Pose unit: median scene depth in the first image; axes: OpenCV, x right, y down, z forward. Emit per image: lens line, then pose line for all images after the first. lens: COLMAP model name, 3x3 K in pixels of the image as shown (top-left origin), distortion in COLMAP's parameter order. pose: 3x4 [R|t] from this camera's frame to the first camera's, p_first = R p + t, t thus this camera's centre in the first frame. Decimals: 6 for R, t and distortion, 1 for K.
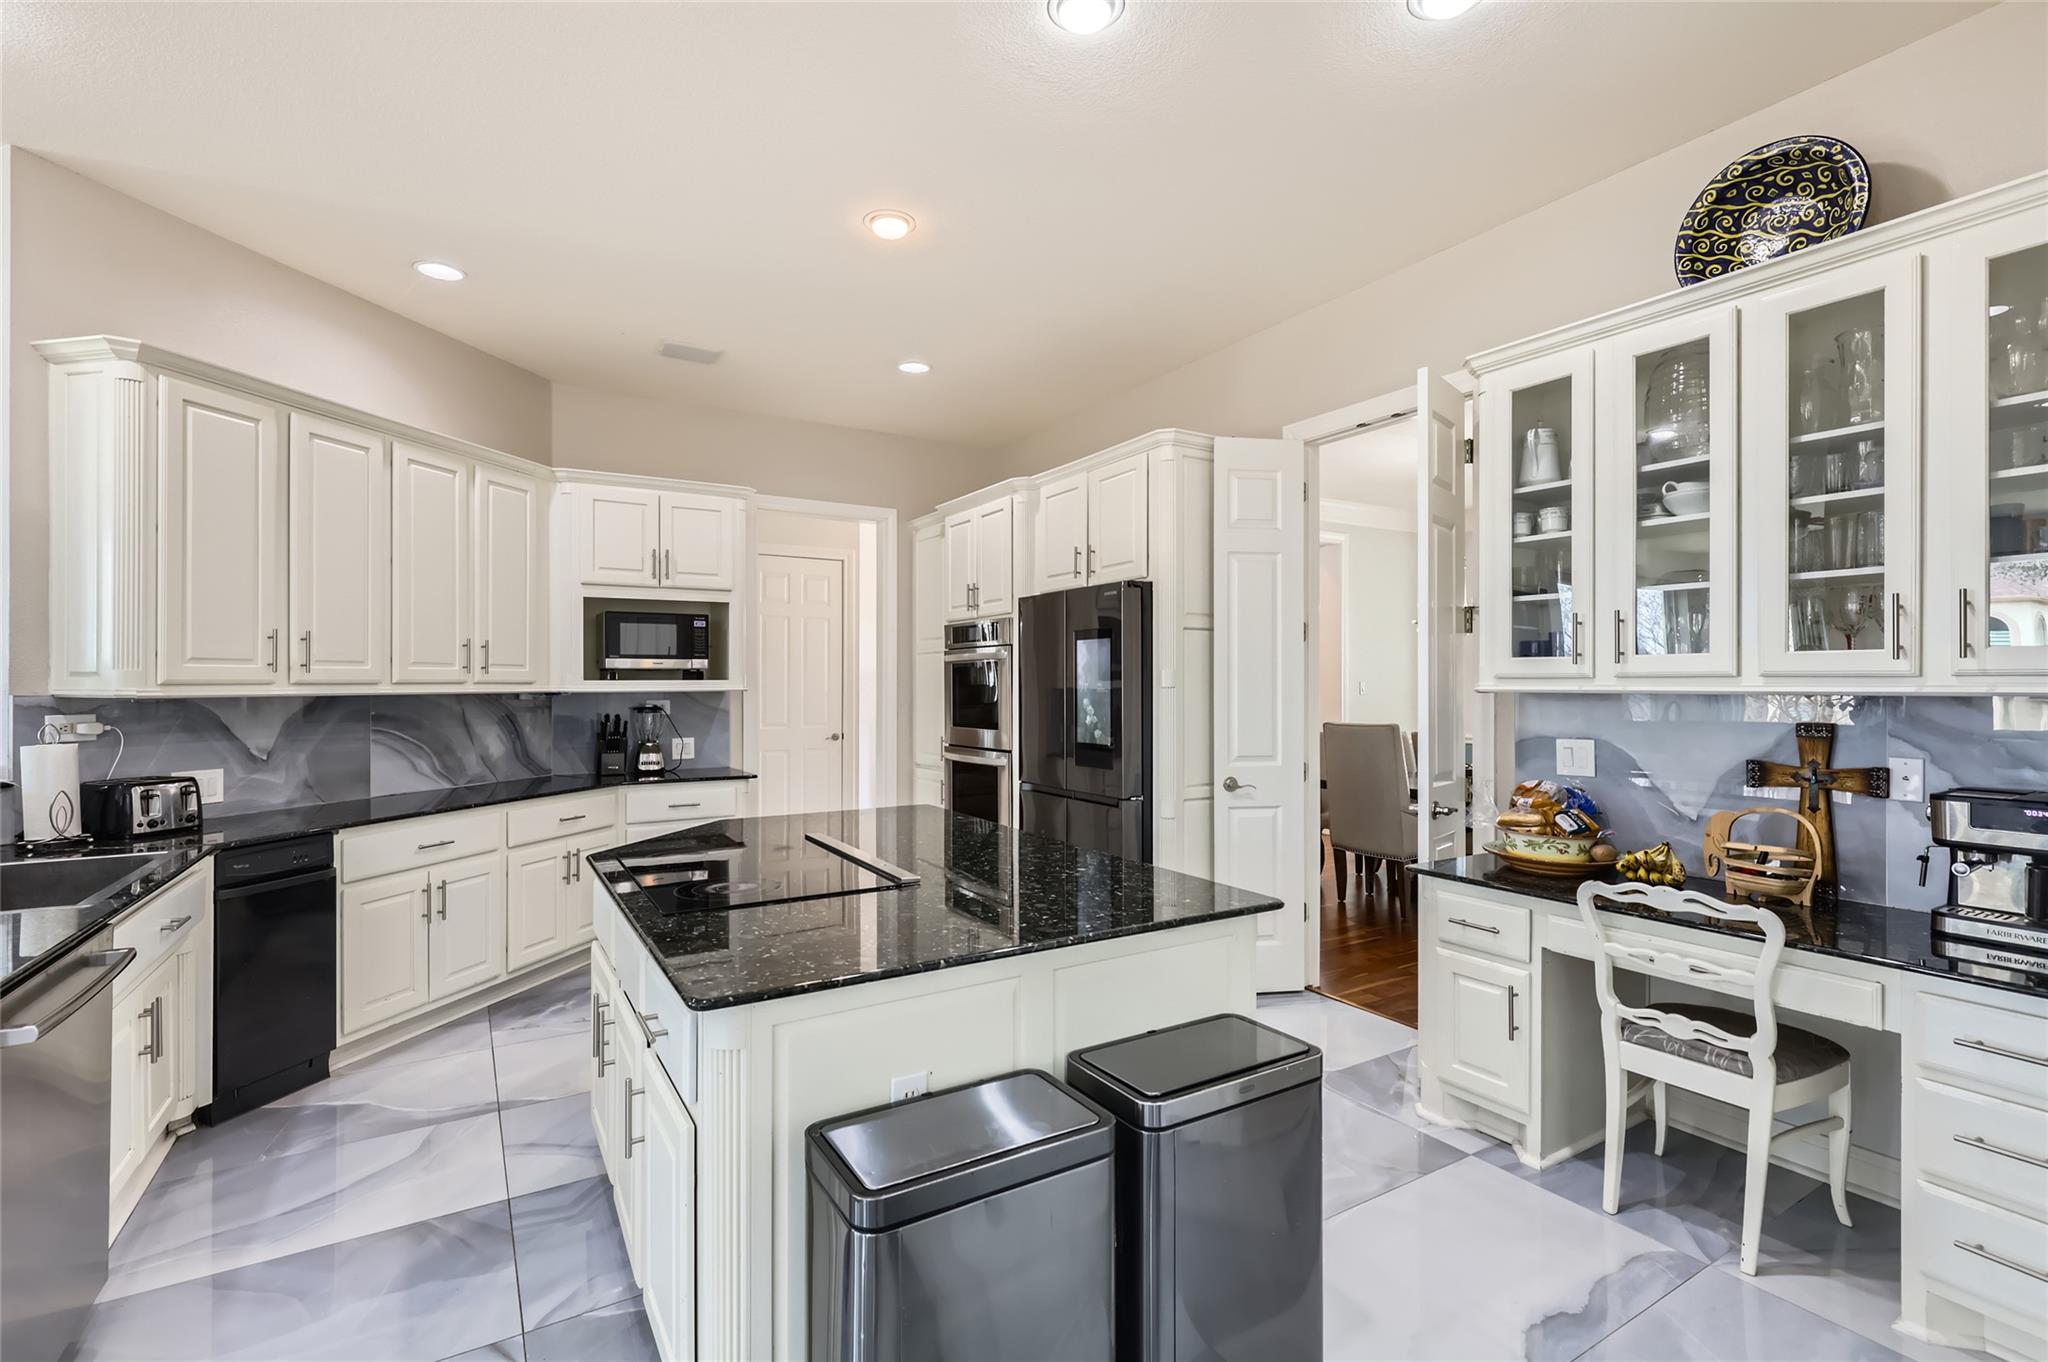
lens RADIAL K [[930.4, 0, 1028.6], [0, 930.4, 676.2], [0, 0, 1]] dist [0.005587, -0.001786]
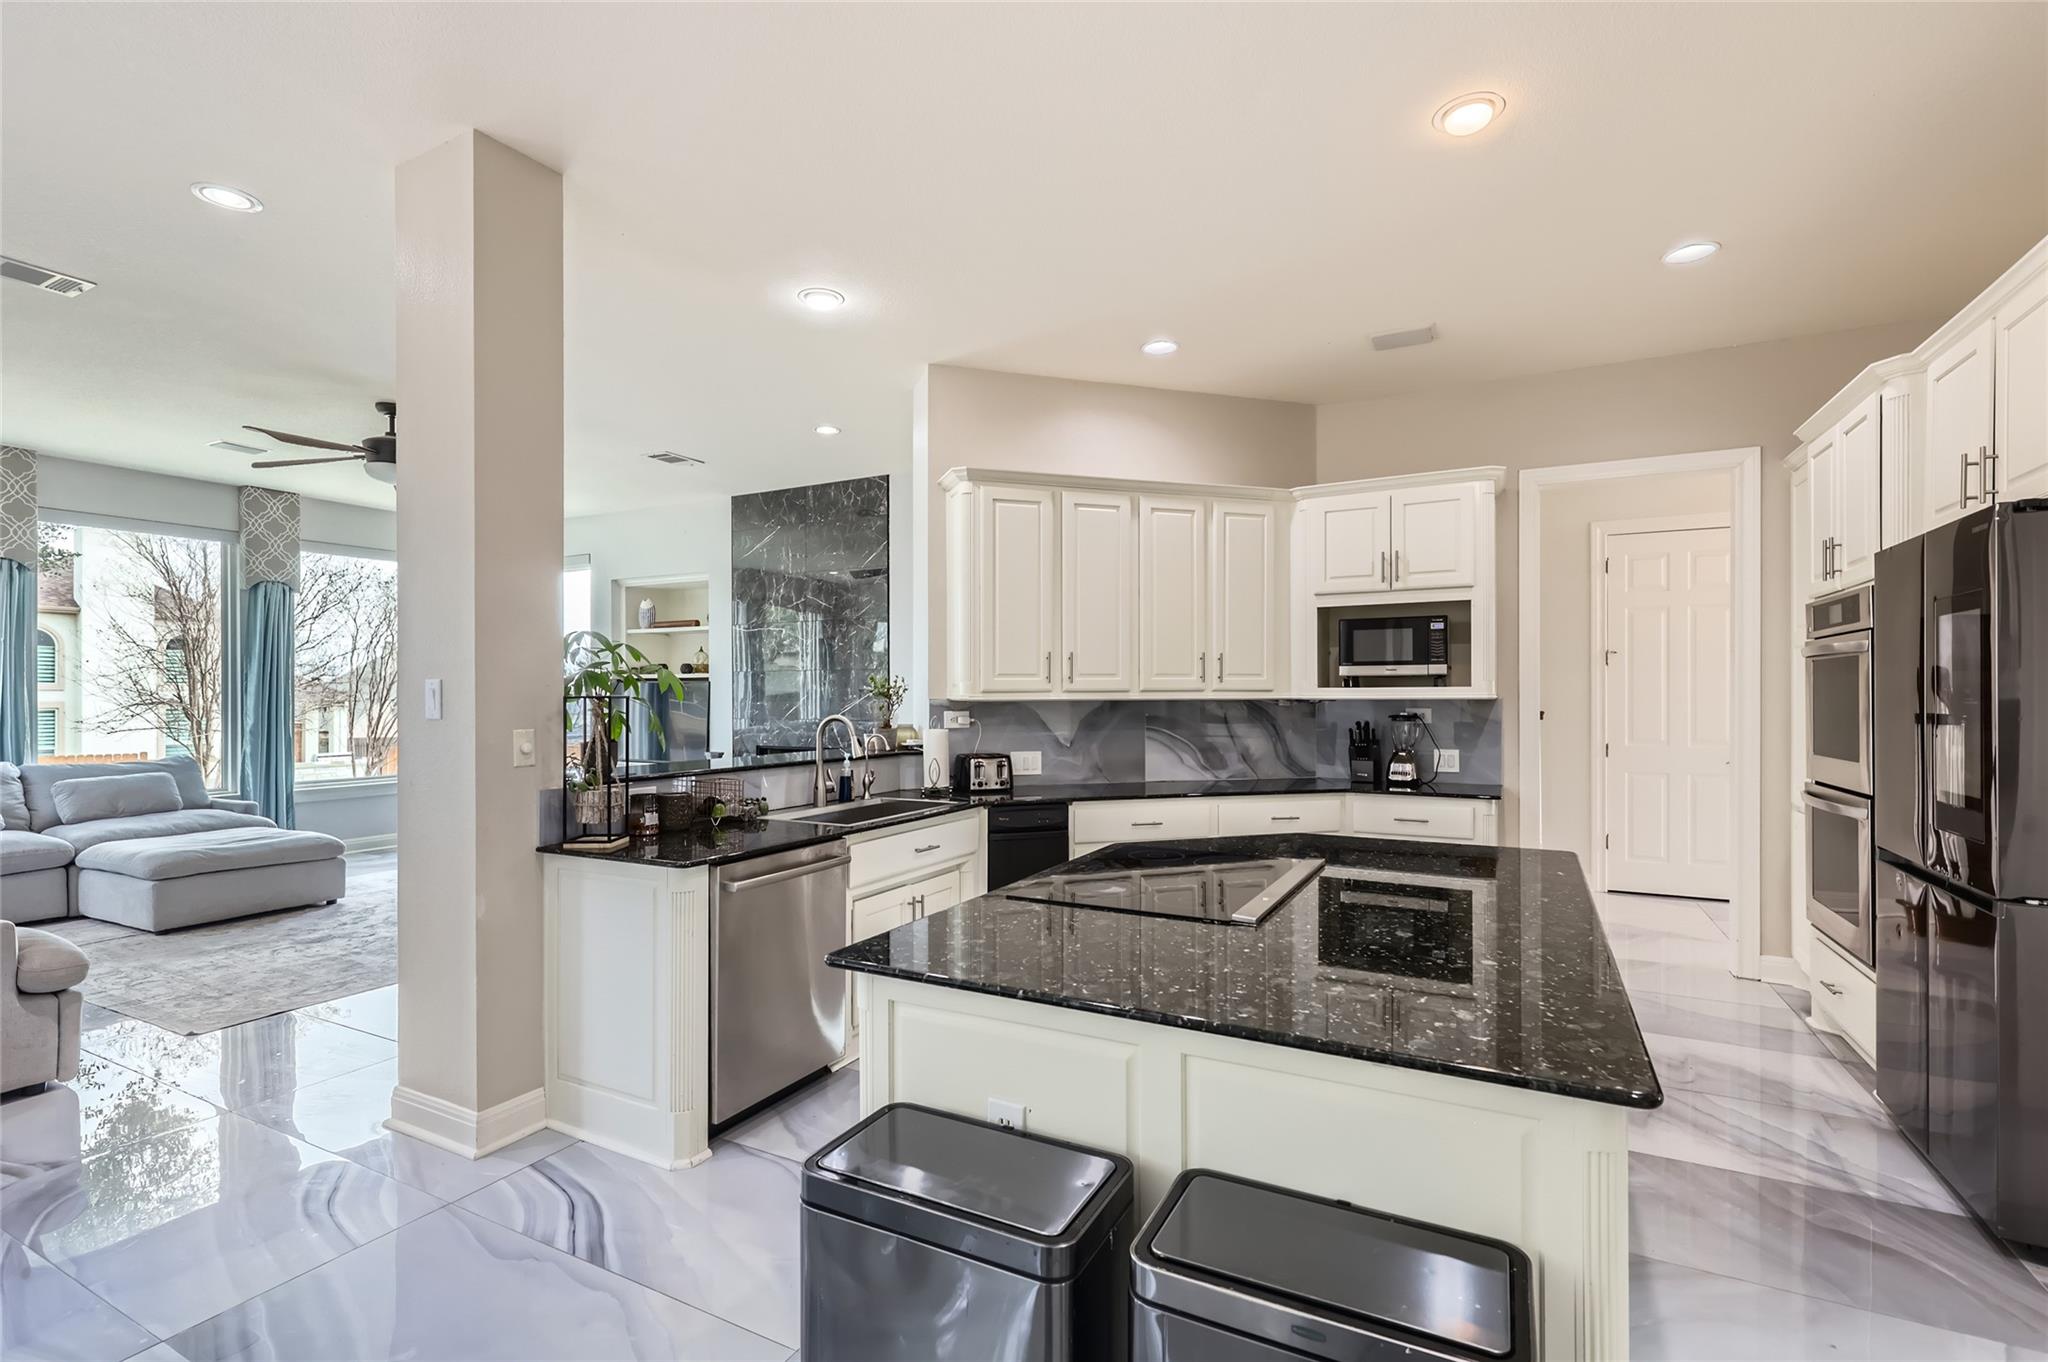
lens RADIAL K [[930.4, 0, 1024.4], [0, 930.4, 693.6], [0, 0, 1]] dist [0.005587, -0.001786]
pose [[0.505219, 0.000646, -0.862991, 0.265766], [0.008868, 0.999943, 0.005941, 0.001866], [0.862945, -0.010655, 0.505185, 0.203120]]
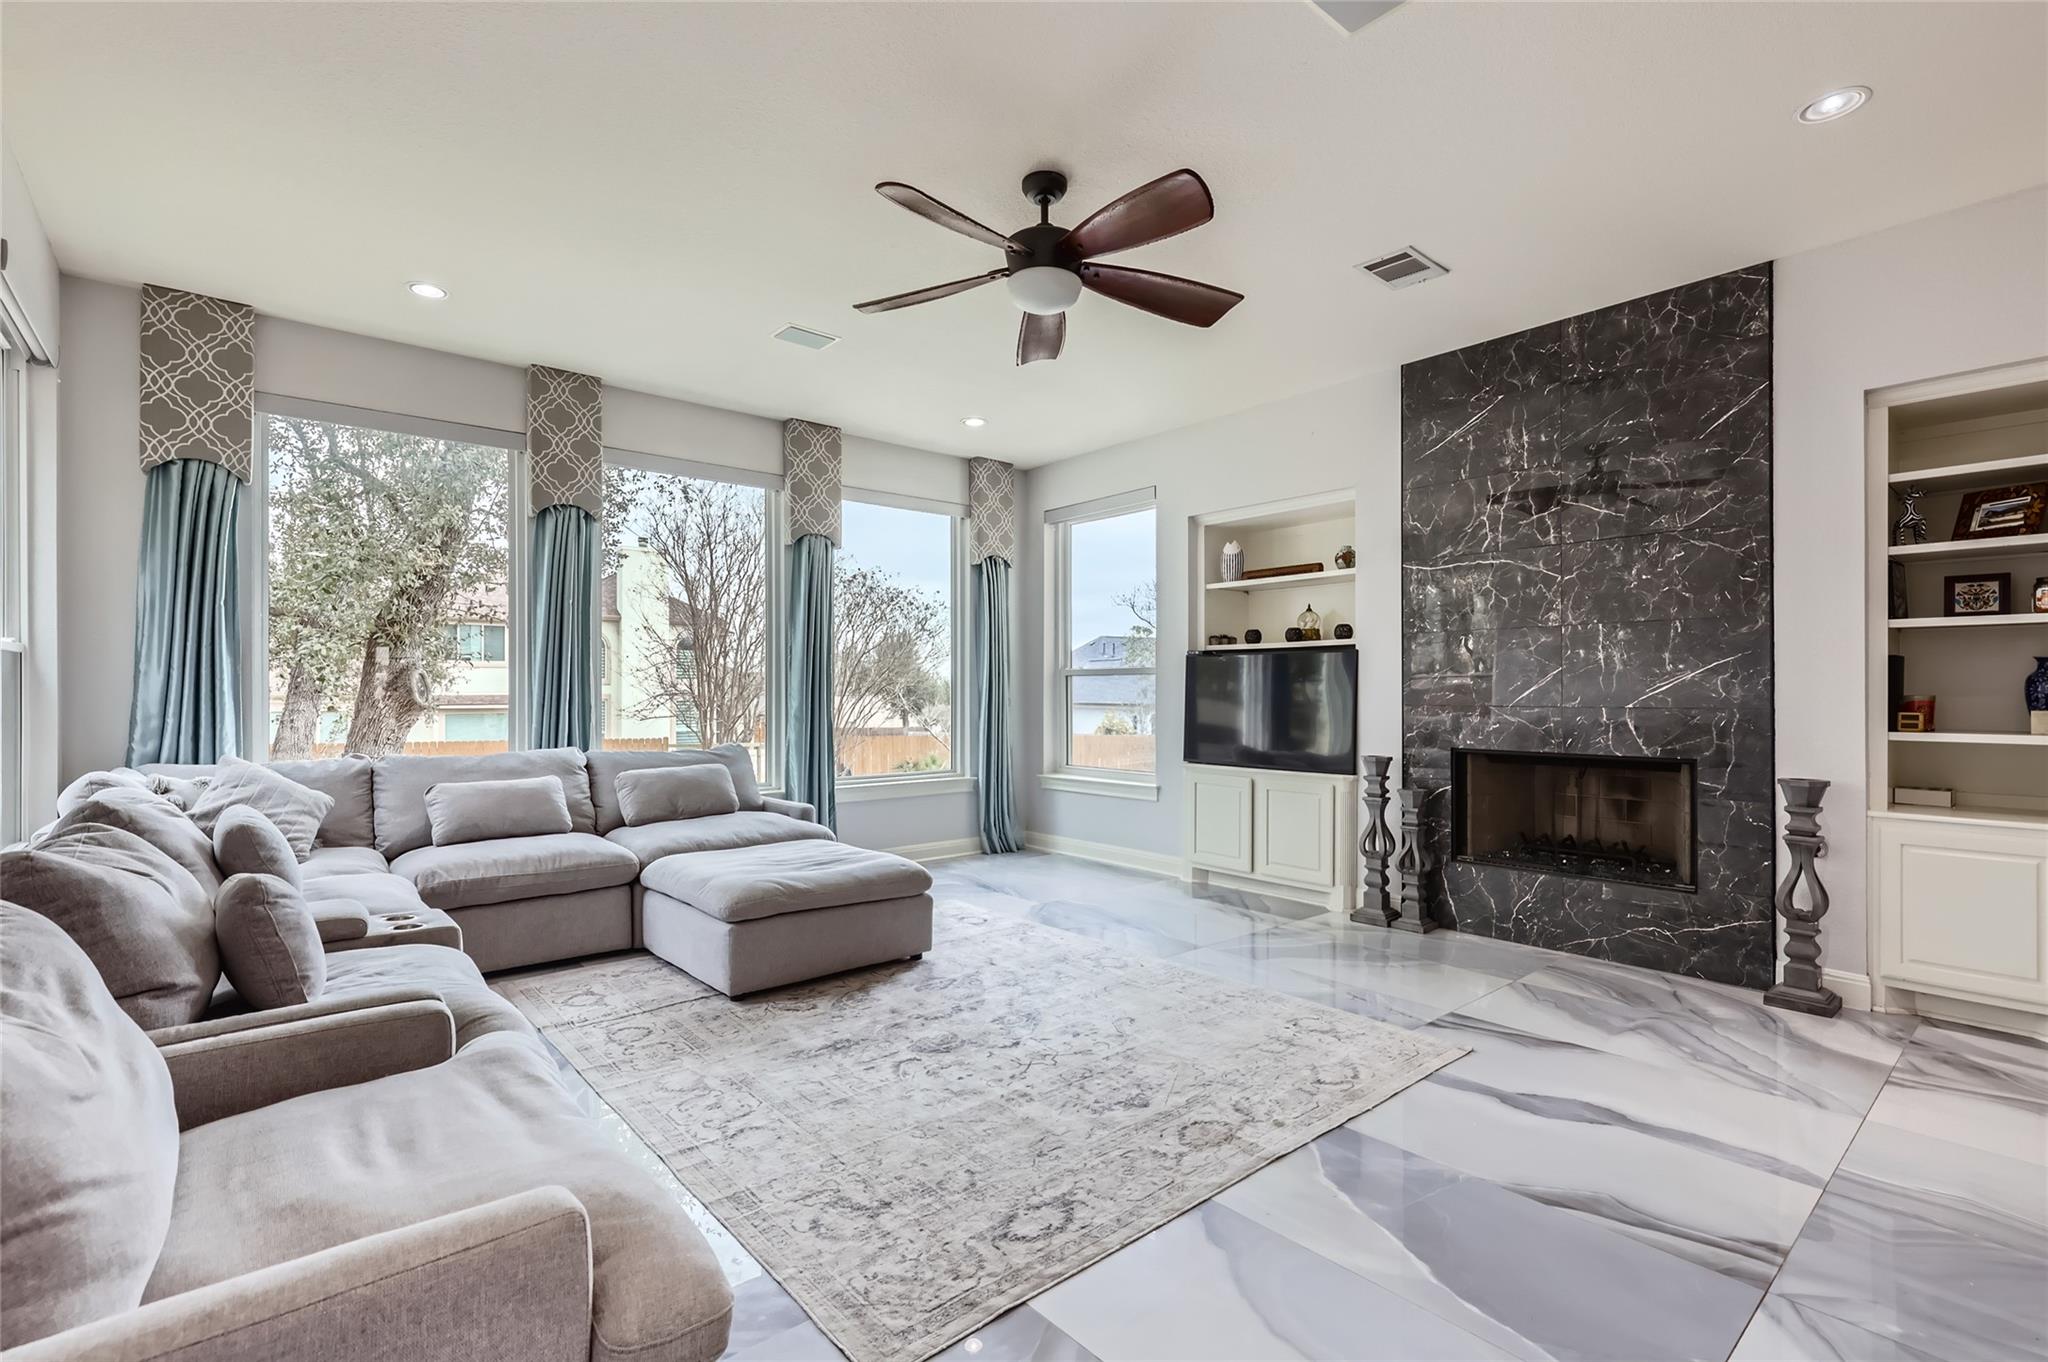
lens RADIAL K [[930.4, 0, 1019.2], [0, 930.4, 688.8], [0, 0, 1]] dist [0.005587, -0.001786]
pose [[0.145733, -0.002283, -0.989321, -0.458777], [0.008822, 0.999961, -0.001008, 0.031260], [0.989285, -0.008581, 0.145747, -0.019194]]
